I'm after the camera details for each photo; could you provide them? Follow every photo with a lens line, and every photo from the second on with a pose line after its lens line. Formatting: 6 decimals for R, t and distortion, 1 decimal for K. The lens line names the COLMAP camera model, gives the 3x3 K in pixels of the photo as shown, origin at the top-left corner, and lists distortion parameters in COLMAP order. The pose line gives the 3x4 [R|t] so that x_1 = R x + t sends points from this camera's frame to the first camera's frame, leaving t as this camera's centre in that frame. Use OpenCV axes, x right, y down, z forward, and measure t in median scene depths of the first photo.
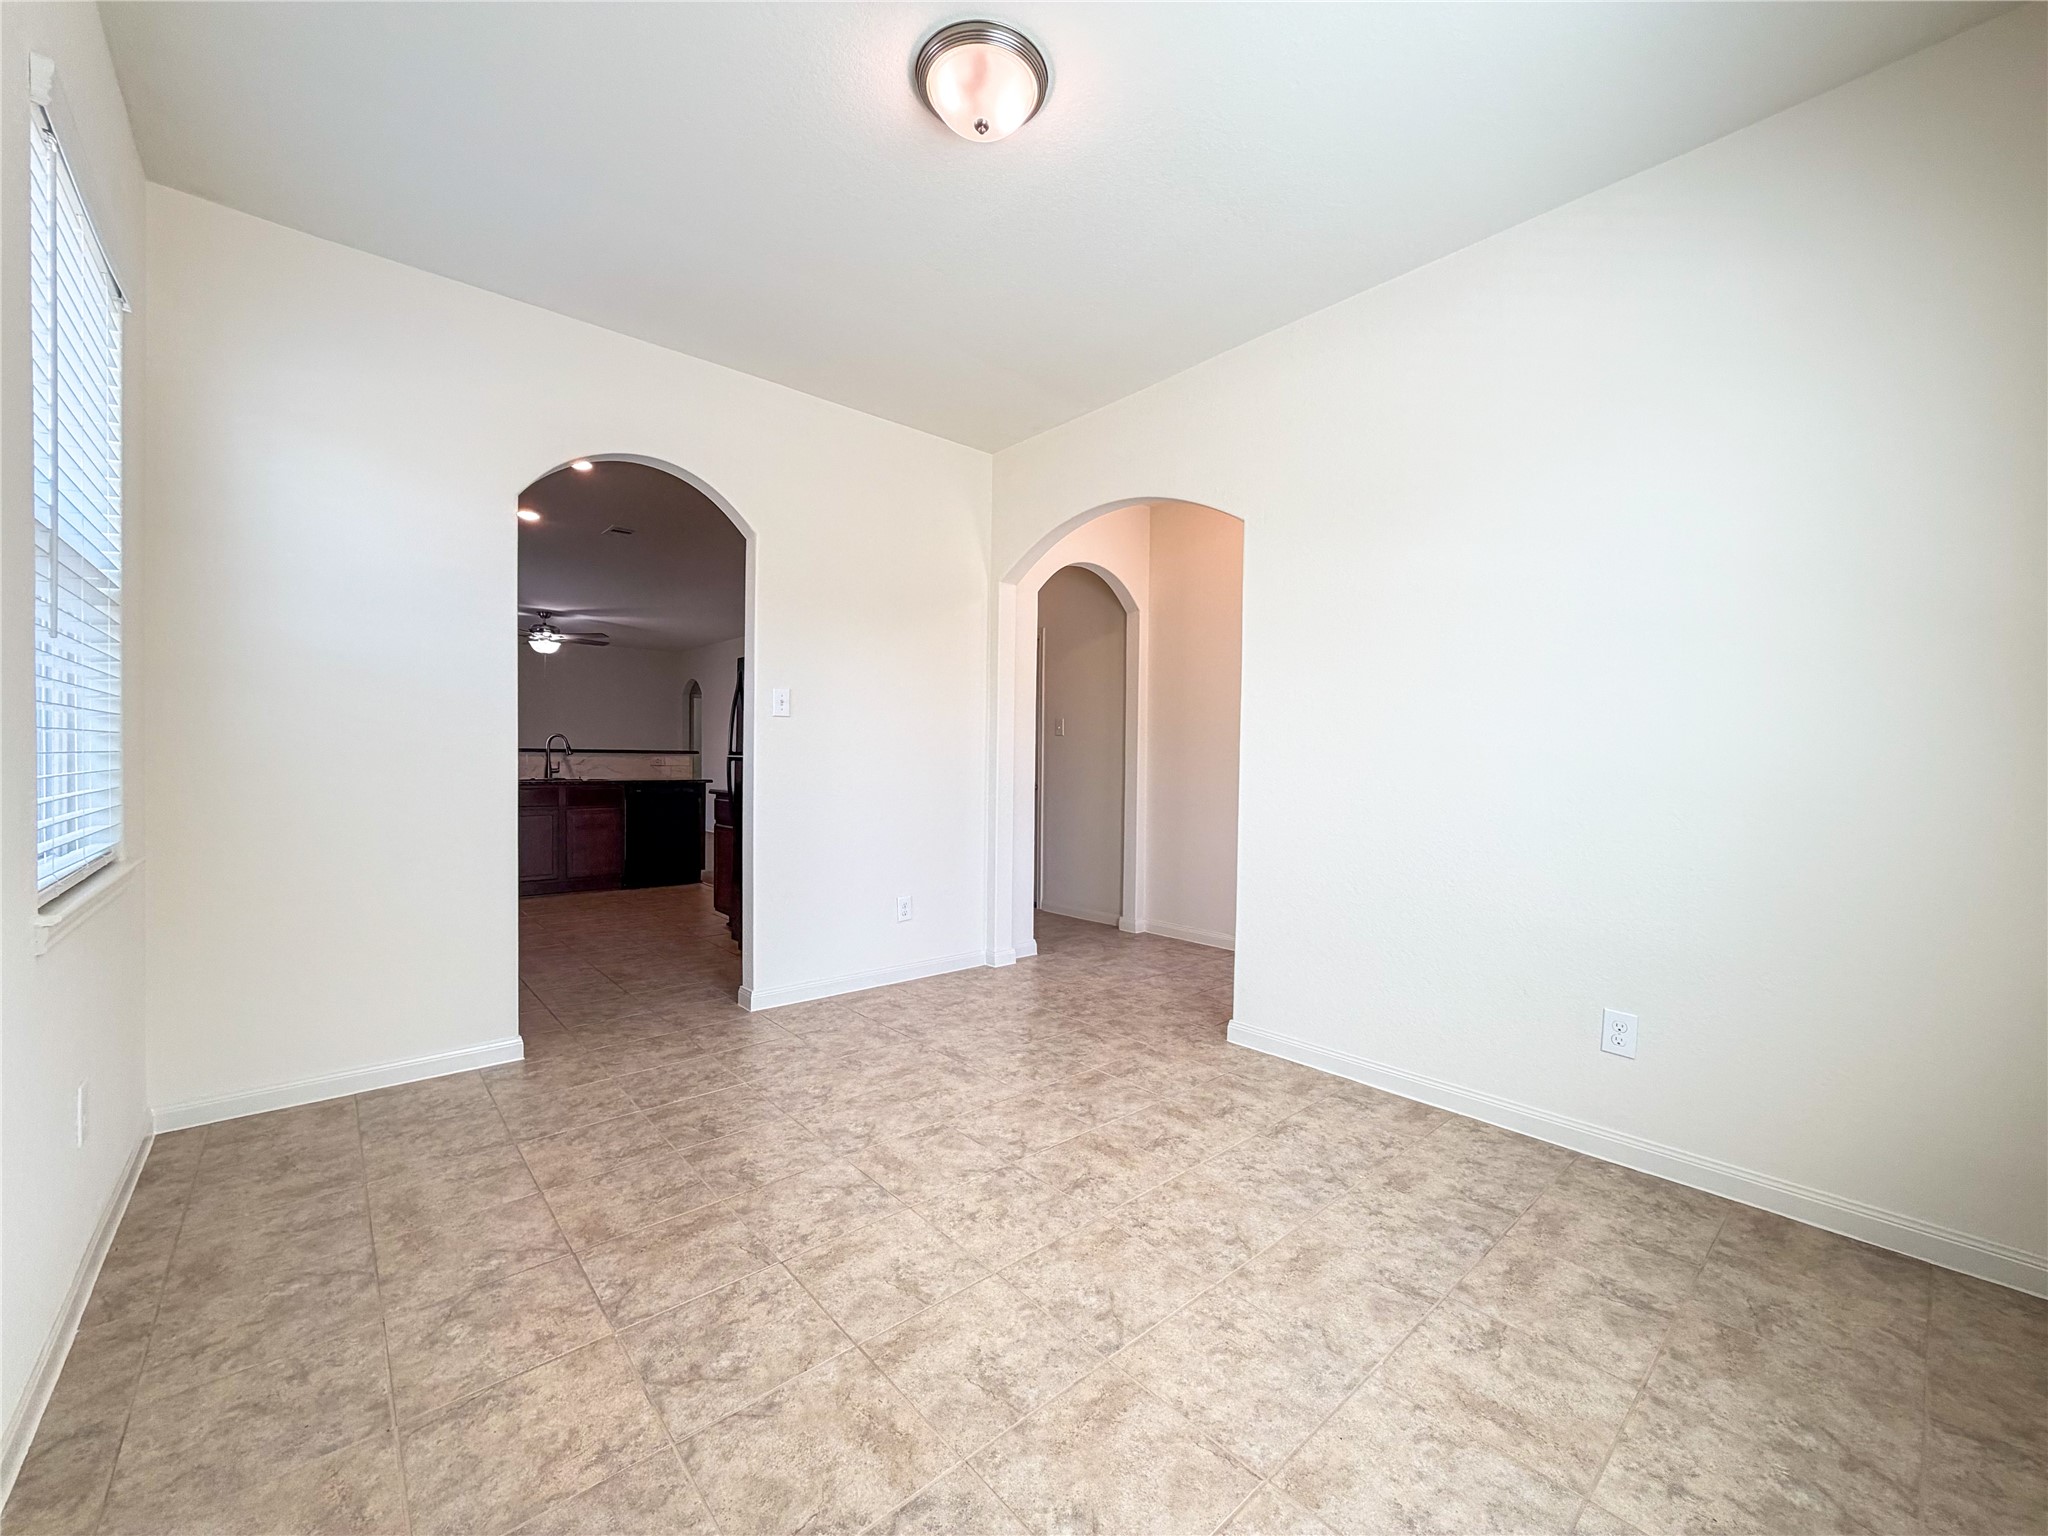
lens RADIAL K [[813.3, 0, 1027.9], [0, 813.3, 767.5], [0, 0, 1]] dist [0.000094, -0.000059]
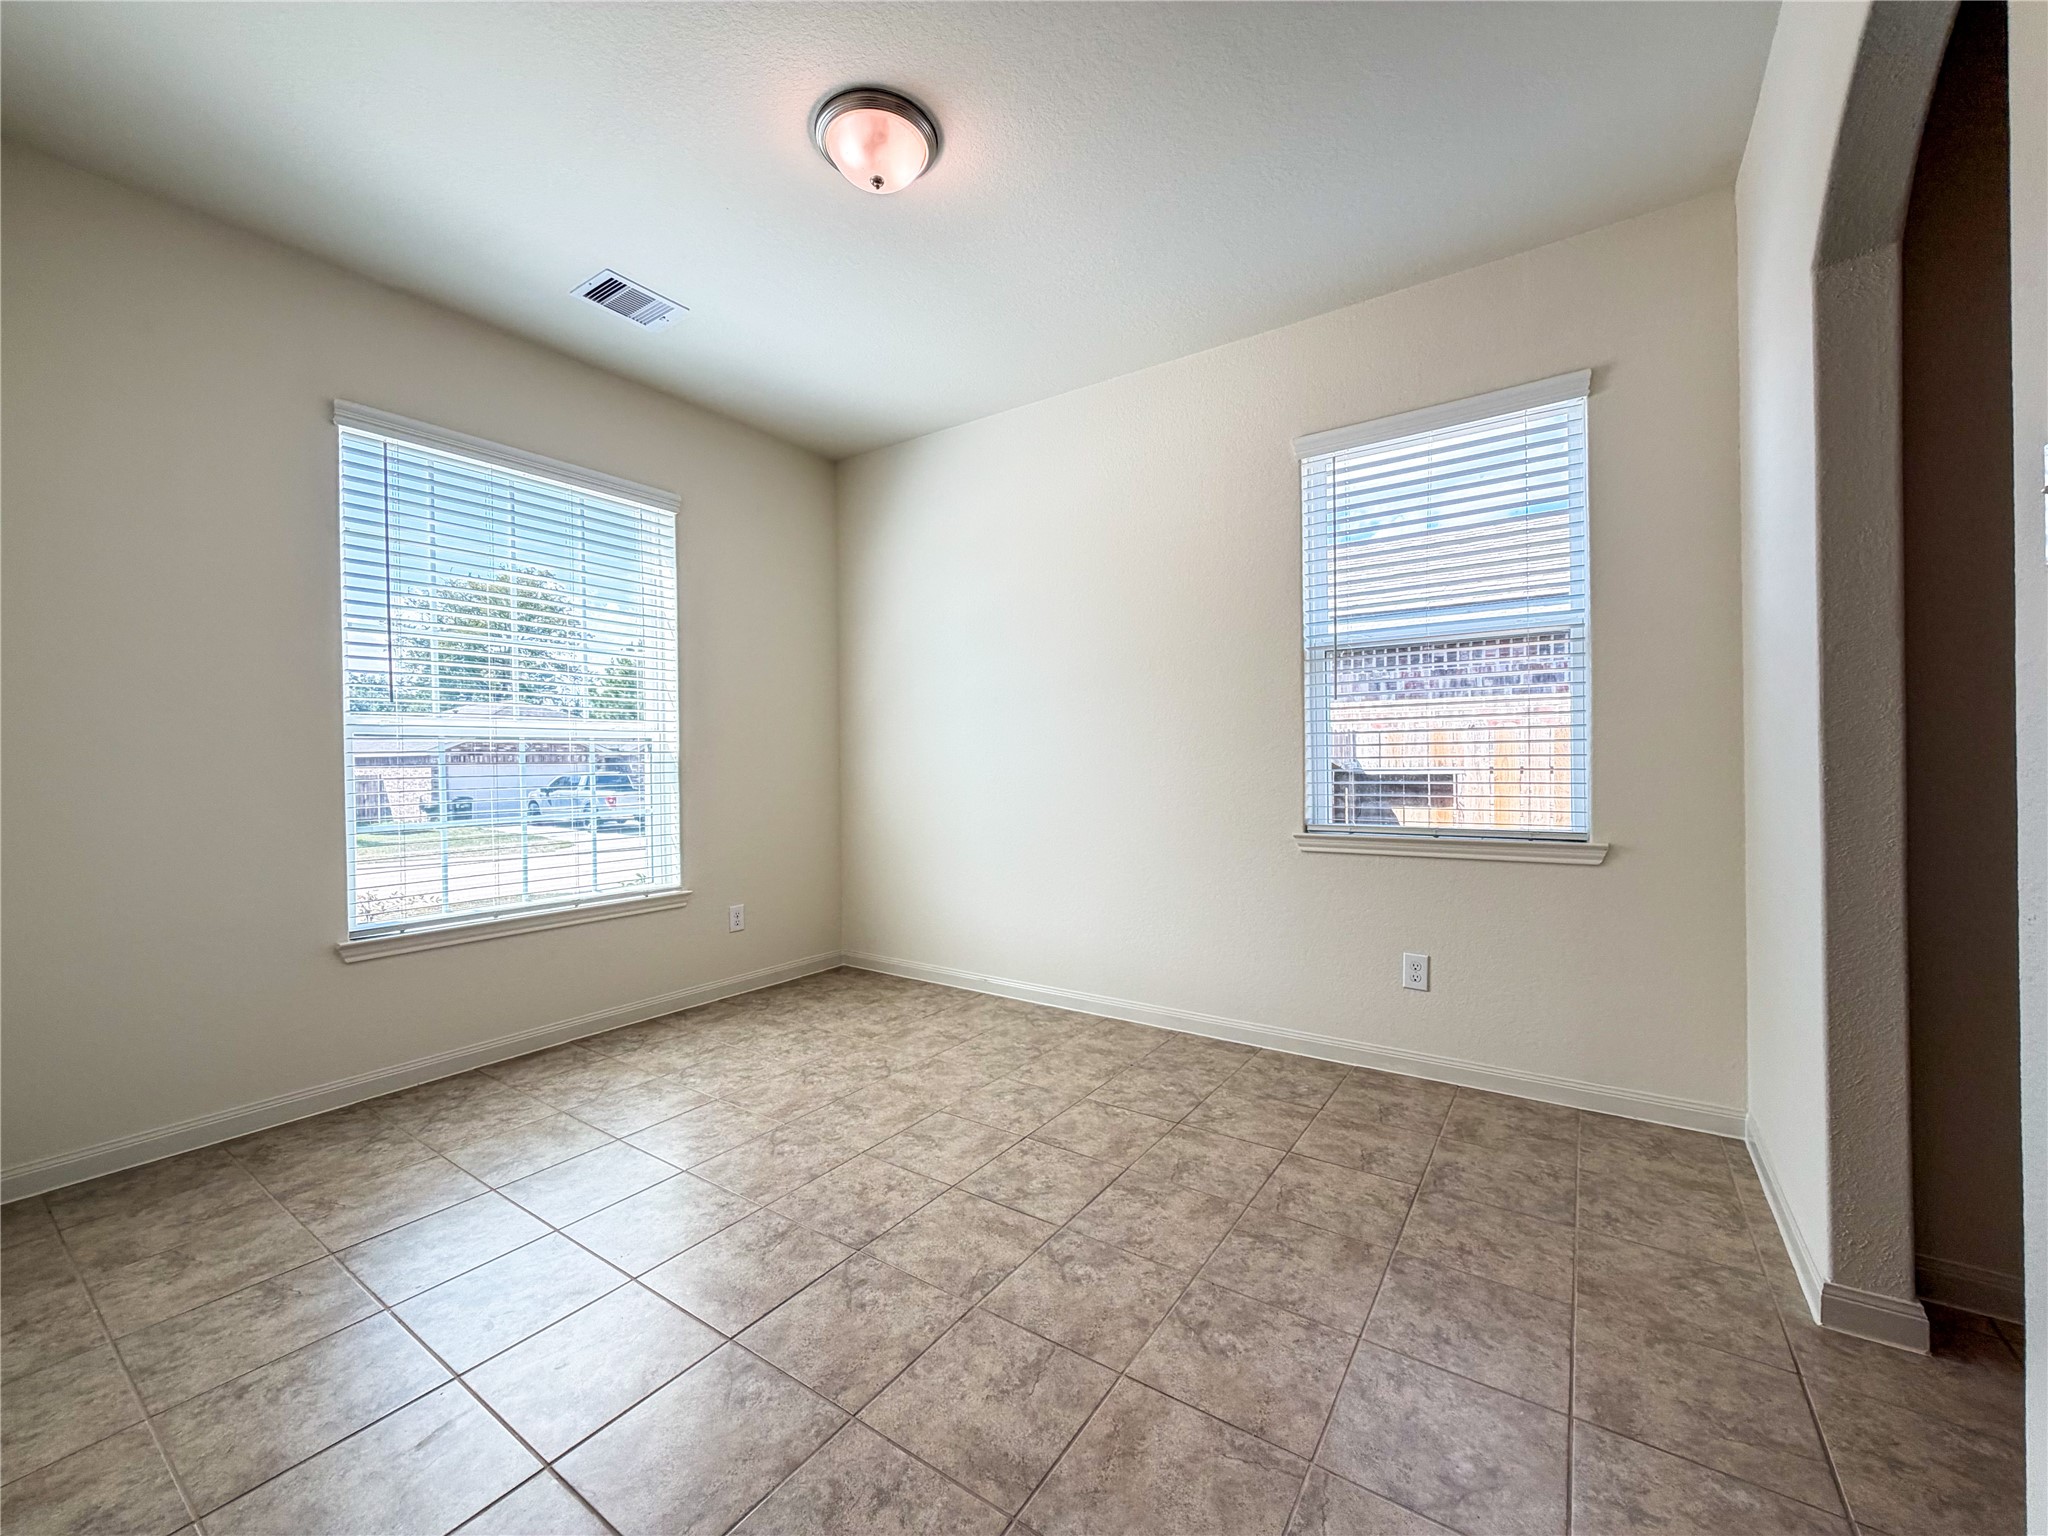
lens RADIAL K [[813.3, 0, 1027.9], [0, 813.3, 767.5], [0, 0, 1]] dist [0.000094, -0.000059]
pose [[-0.969236, 0.003058, -0.246116, 0.017523], [-0.001662, 0.999819, 0.018967, -0.022131], [0.246129, 0.018793, -0.969055, 2.047297]]
